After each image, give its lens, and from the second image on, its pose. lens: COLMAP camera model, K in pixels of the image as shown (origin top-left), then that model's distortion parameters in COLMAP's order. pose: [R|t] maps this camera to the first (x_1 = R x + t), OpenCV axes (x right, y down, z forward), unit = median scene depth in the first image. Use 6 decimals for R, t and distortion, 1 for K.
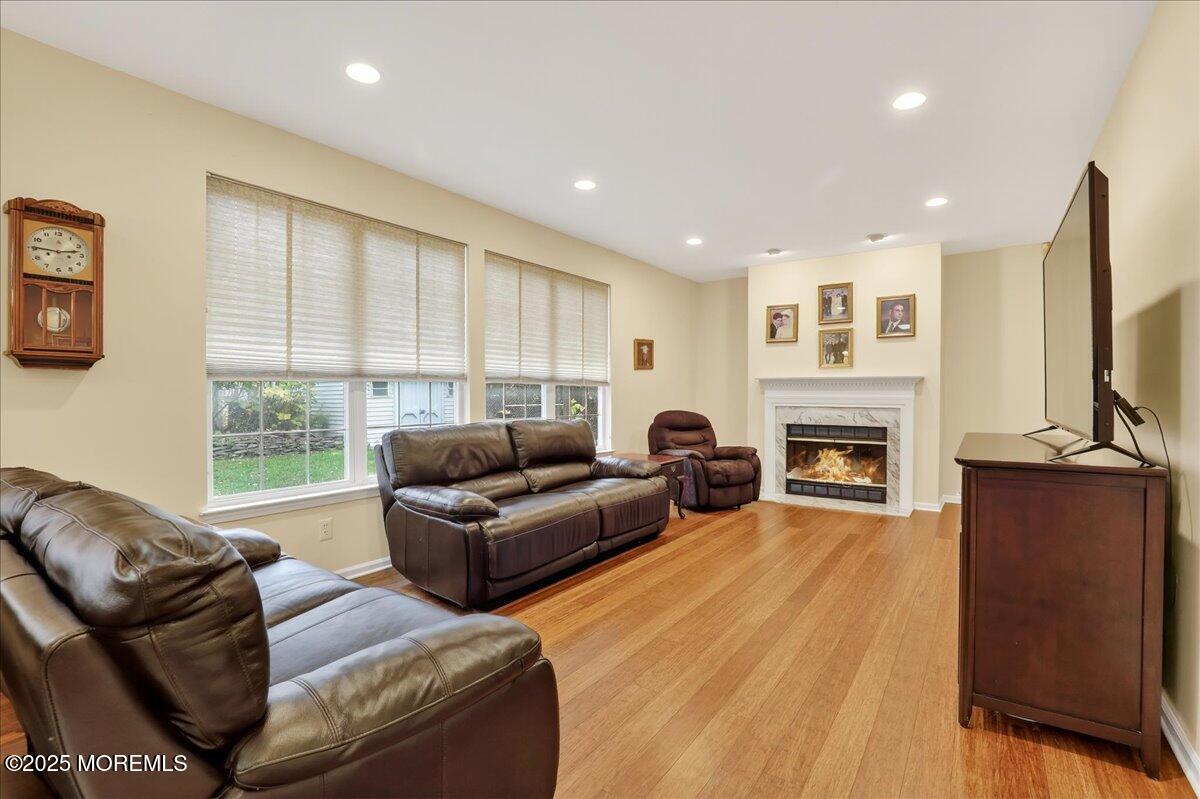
lens RADIAL K [[558.7, 0, 597.6], [0, 558.7, 397.9], [0, 0, 1]] dist [-0.034420, 0.005042]
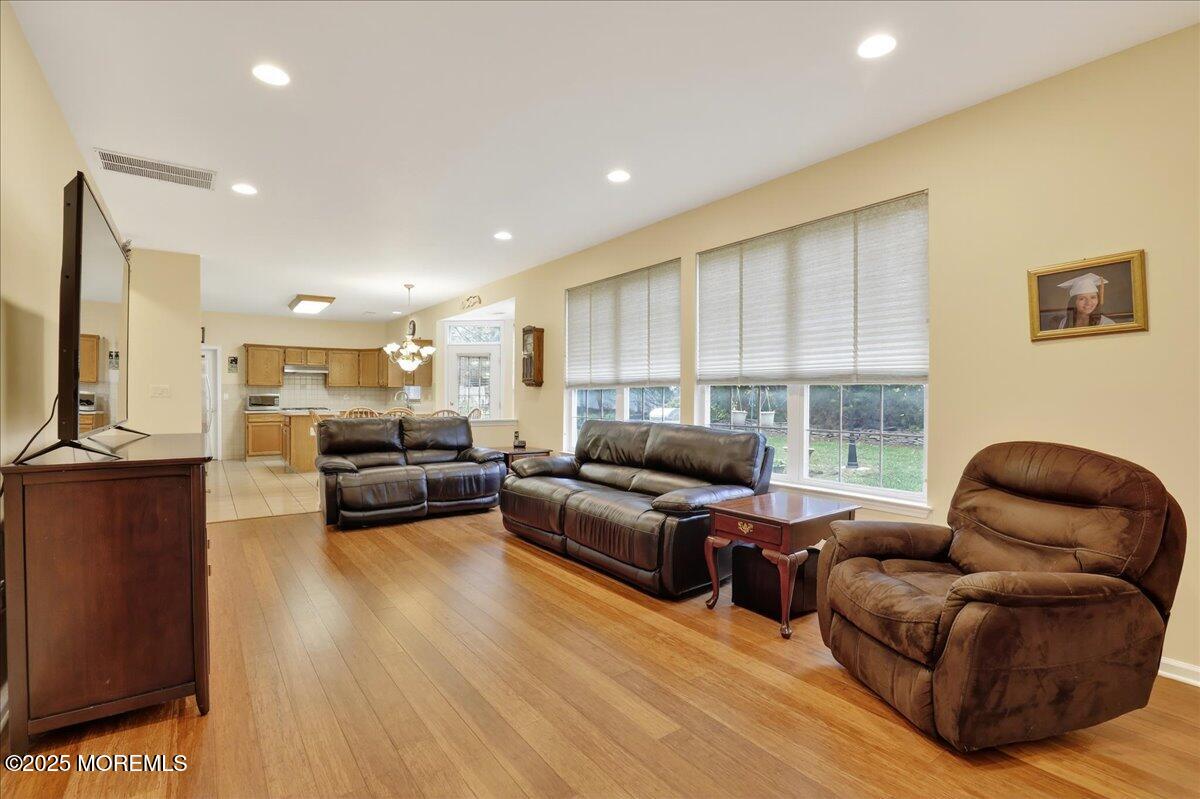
lens RADIAL K [[558.7, 0, 605.1], [0, 558.7, 400.7], [0, 0, 1]] dist [-0.034420, 0.005042]
pose [[-0.324531, 0.009876, -0.945823, 0.625843], [-0.008358, 0.999877, 0.013308, -0.009210], [0.945838, 0.012224, -0.324408, 0.911962]]
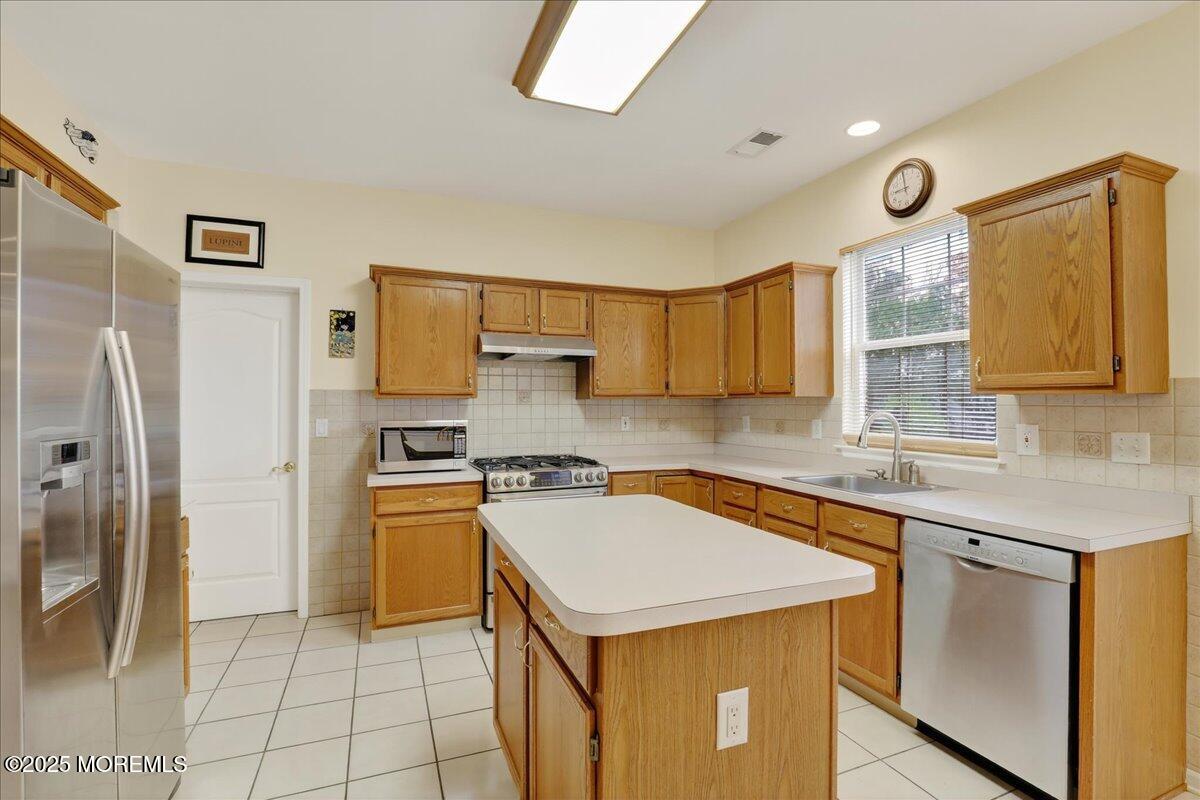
lens RADIAL K [[558.7, 0, 607.5], [0, 558.7, 395.9], [0, 0, 1]] dist [-0.034420, 0.005042]
pose [[-0.539736, -0.007269, -0.841803, -0.297868], [-0.005847, 0.999971, -0.004885, -0.021171], [0.841814, 0.002285, -0.539762, -0.211686]]
